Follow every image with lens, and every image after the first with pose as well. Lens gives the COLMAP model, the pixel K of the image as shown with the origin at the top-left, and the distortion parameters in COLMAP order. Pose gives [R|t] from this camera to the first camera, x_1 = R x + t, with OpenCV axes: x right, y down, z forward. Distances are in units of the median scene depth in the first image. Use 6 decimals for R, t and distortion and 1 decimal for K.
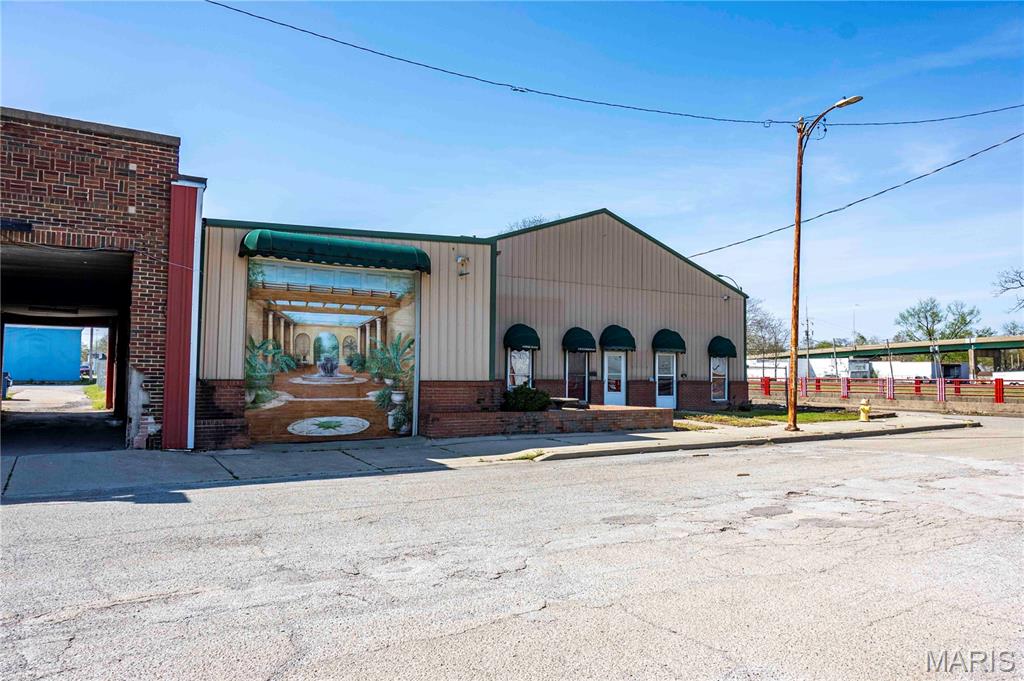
lens RADIAL K [[699.4, 0, 512.4], [0, 699.4, 339.3], [0, 0, 1]] dist [-0.005160, 0.002176]
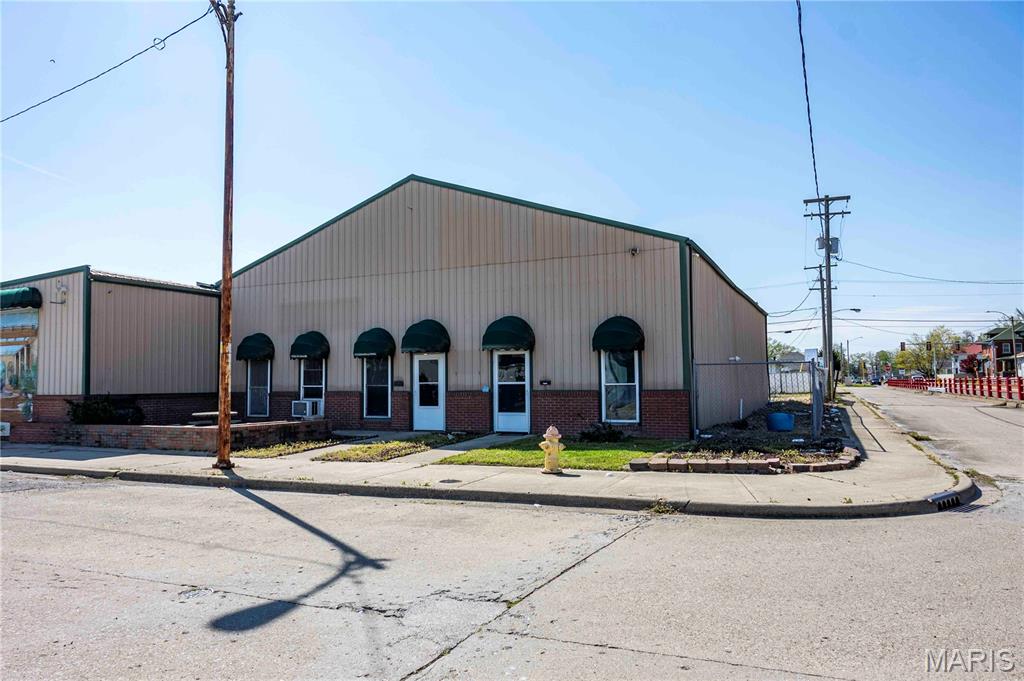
lens RADIAL K [[699.4, 0, 512.2], [0, 699.4, 343.6], [0, 0, 1]] dist [-0.005160, 0.002176]
pose [[0.539773, -0.062984, -0.839451, 1.215673], [0.059307, 0.997564, -0.036712, 0.057508], [0.839719, -0.029969, 0.542194, 0.944174]]
